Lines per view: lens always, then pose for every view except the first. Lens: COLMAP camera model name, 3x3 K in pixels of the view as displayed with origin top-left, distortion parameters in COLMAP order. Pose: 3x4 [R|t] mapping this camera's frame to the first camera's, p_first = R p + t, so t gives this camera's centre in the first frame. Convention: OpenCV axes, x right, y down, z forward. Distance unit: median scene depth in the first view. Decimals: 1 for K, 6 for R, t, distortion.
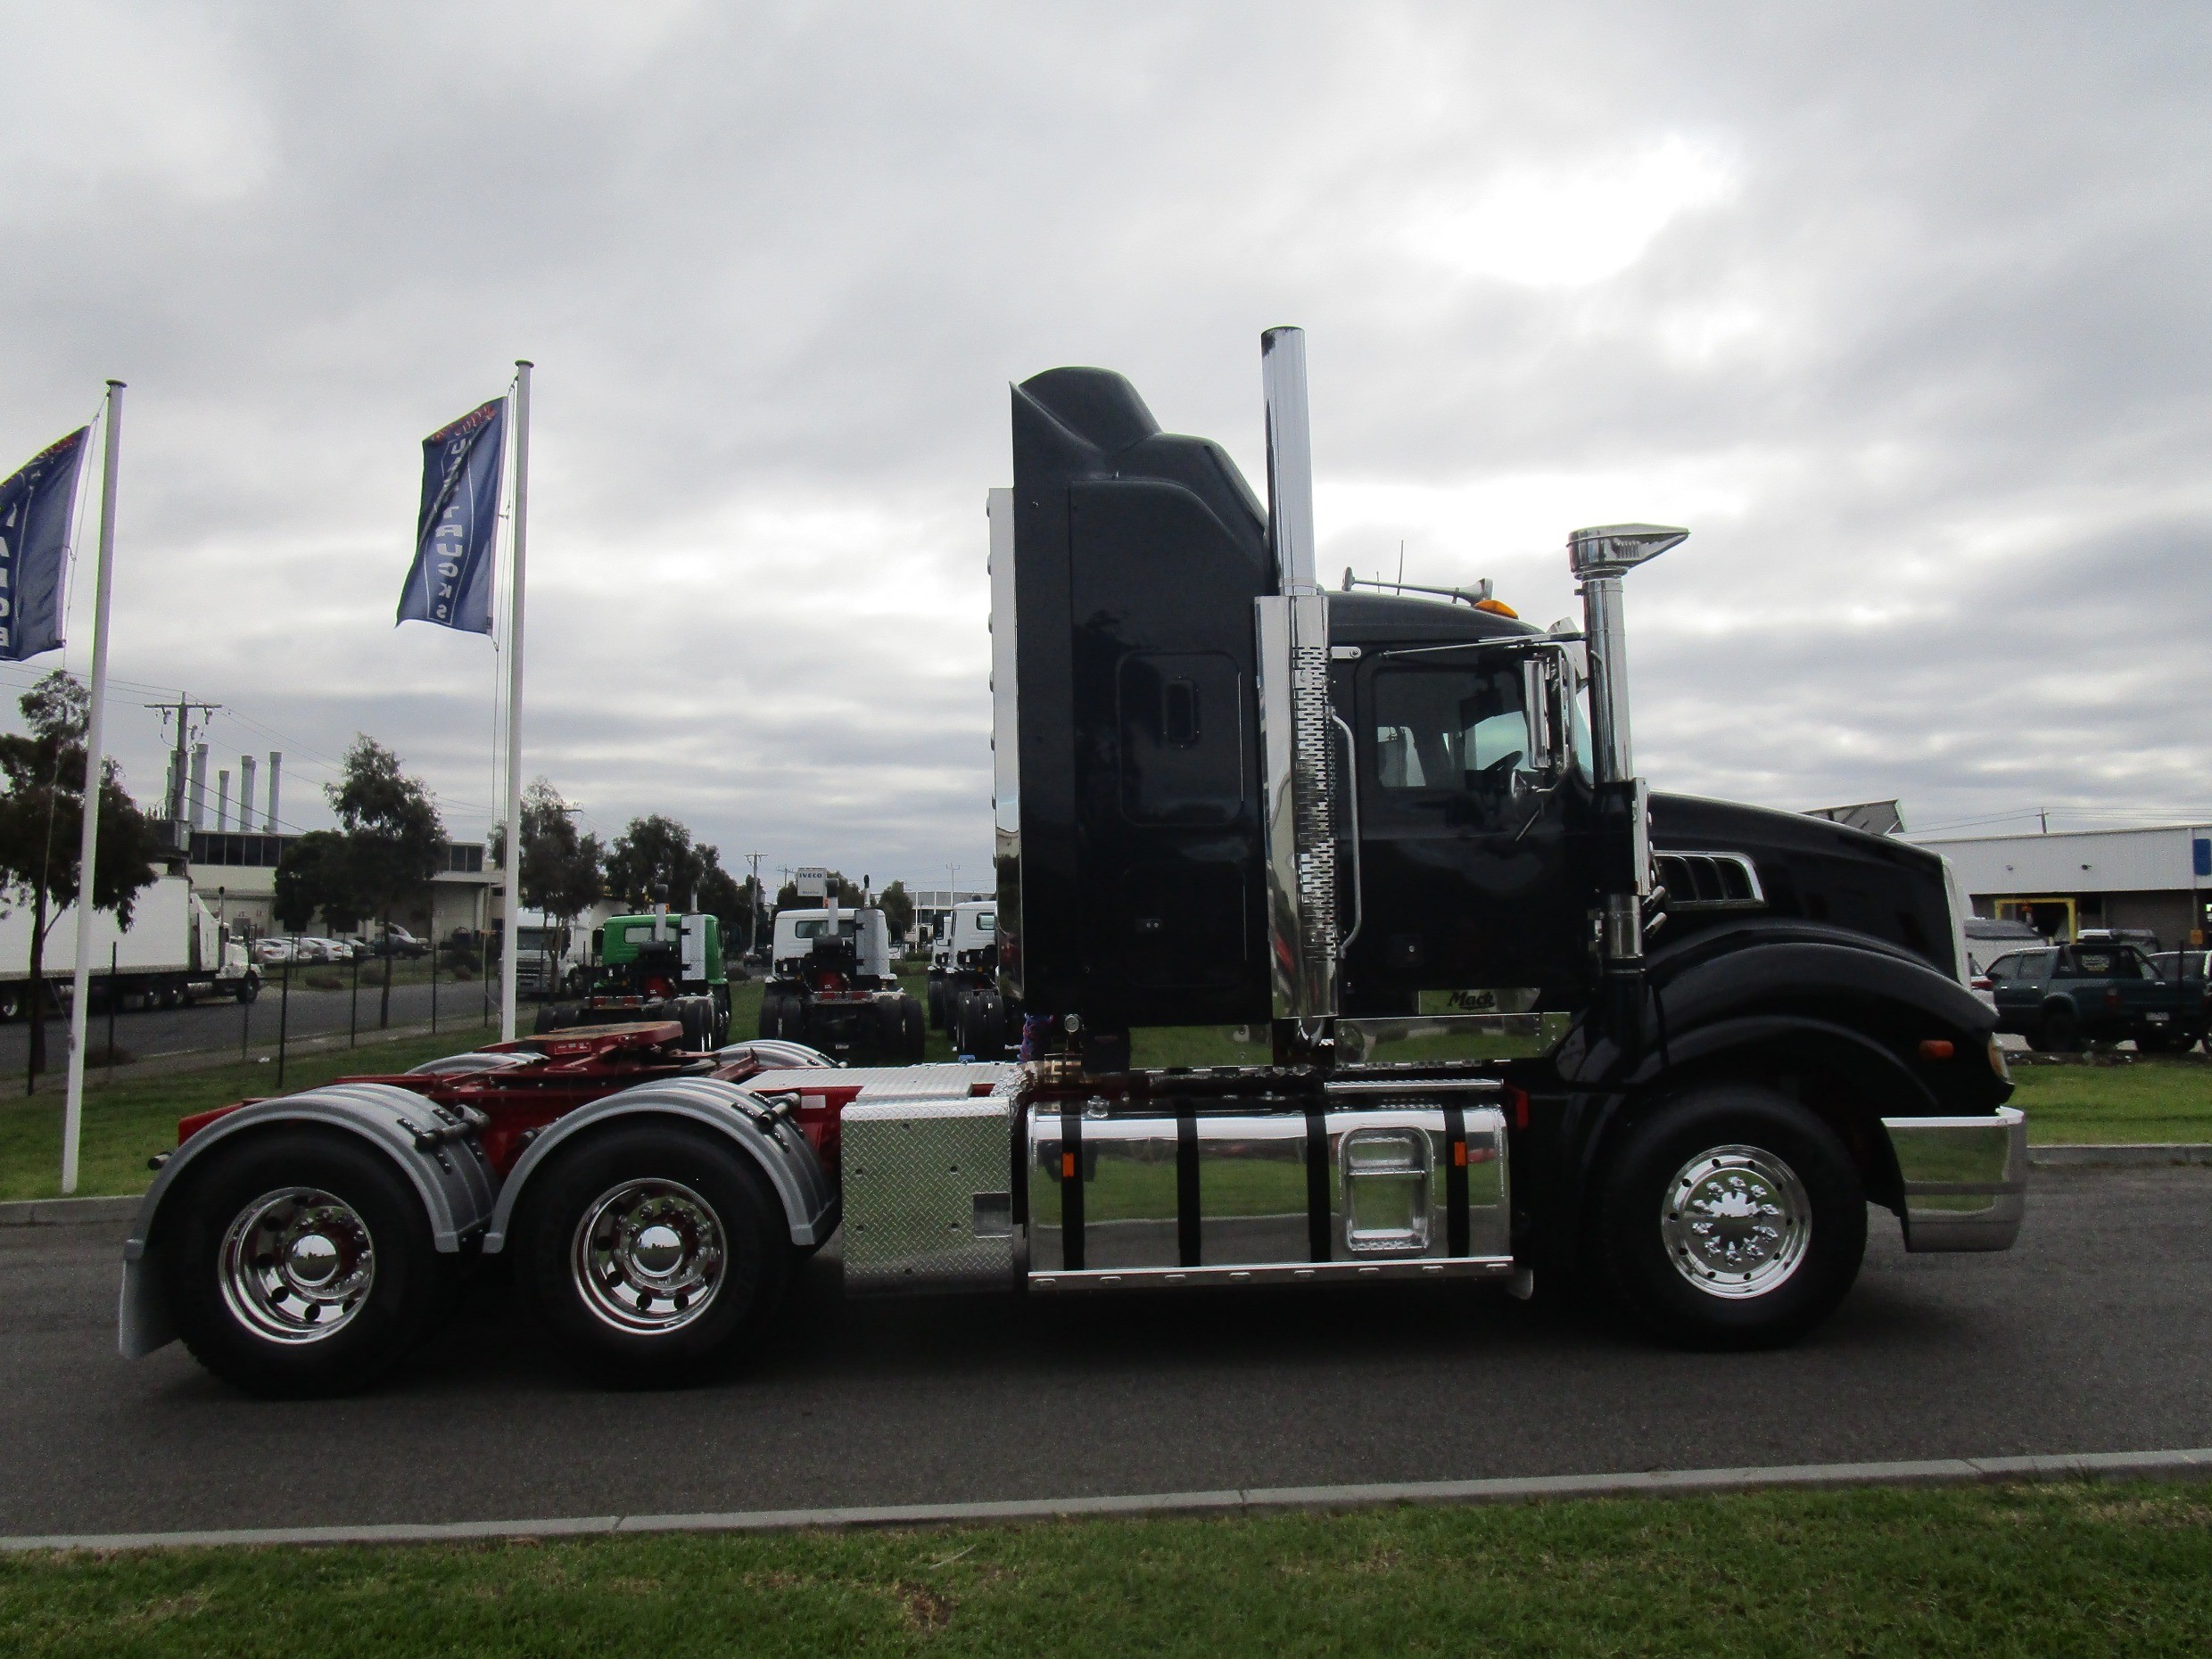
lens RADIAL K [[1590.9, 0, 1106.0], [0, 1590.9, 829.5], [0, 0, 1]] dist [-0.014904, 0.010973]
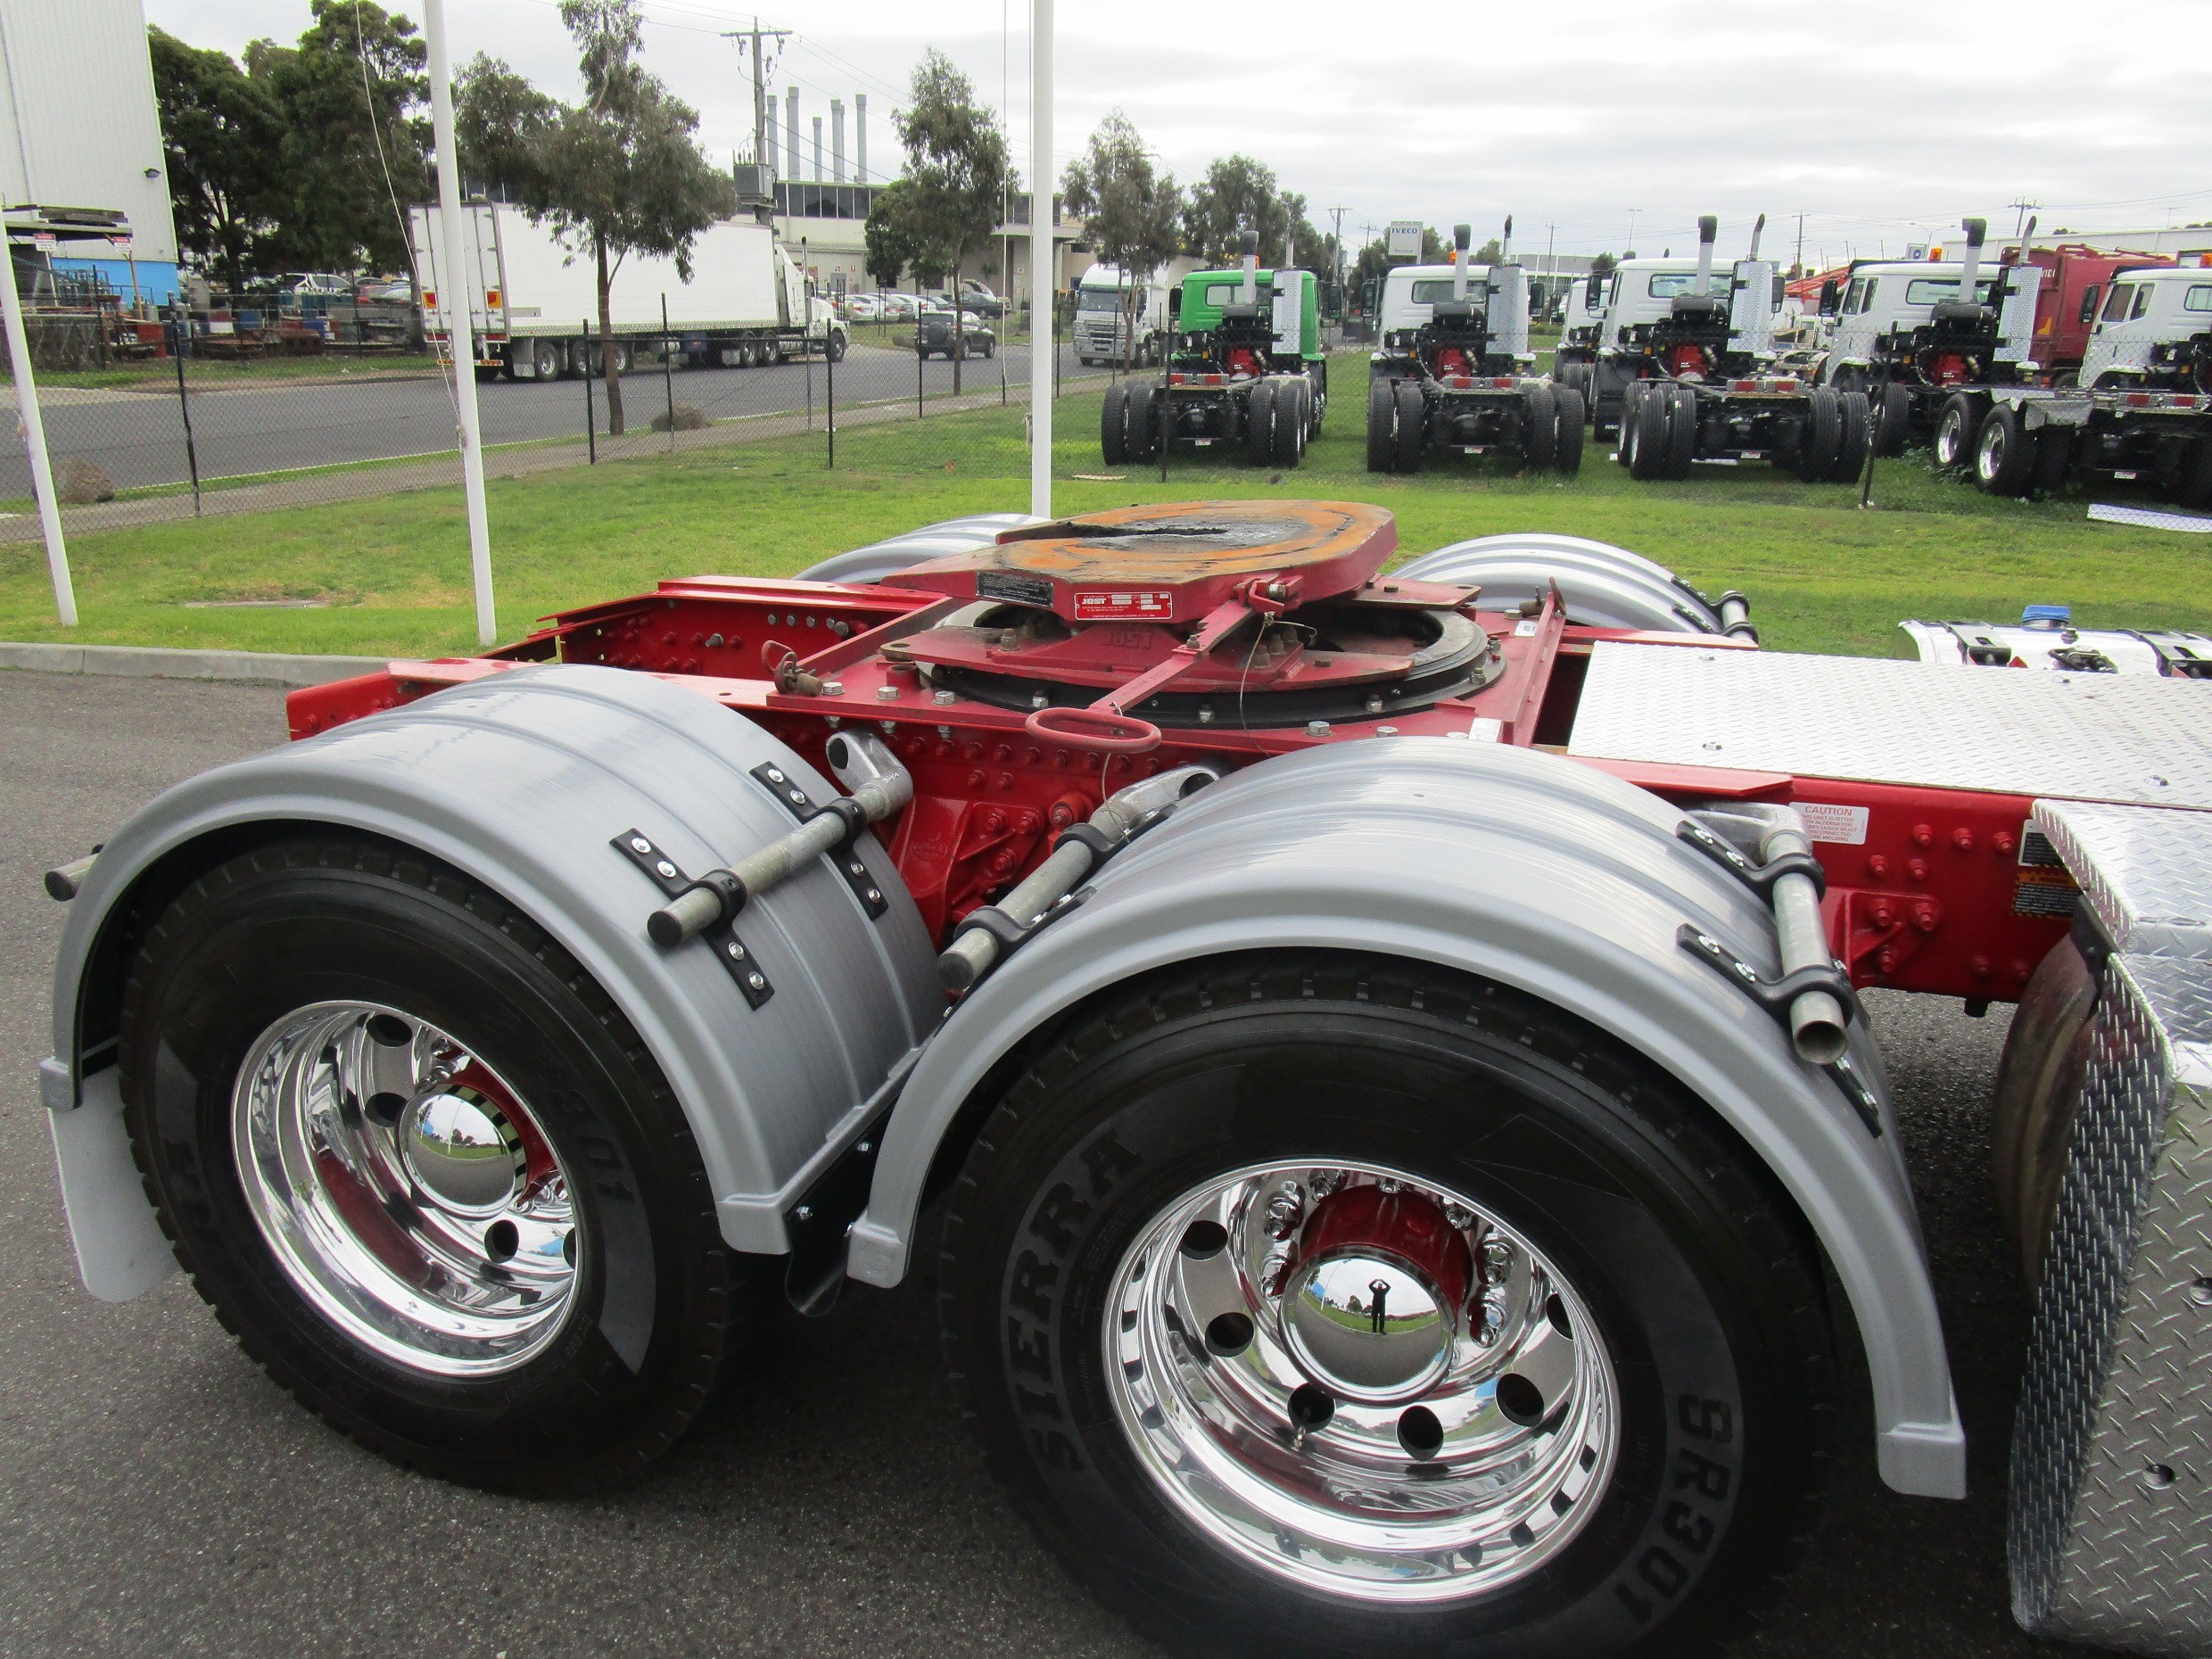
lens RADIAL K [[1590.9, 0, 1106.0], [0, 1590.9, 829.5], [0, 0, 1]] dist [-0.014904, 0.010973]
pose [[0.939466, 0.125653, -0.318772, -0.048644], [0.003893, 0.926358, 0.376624, 0.011323], [0.342621, -0.355066, 0.869792, 0.148733]]
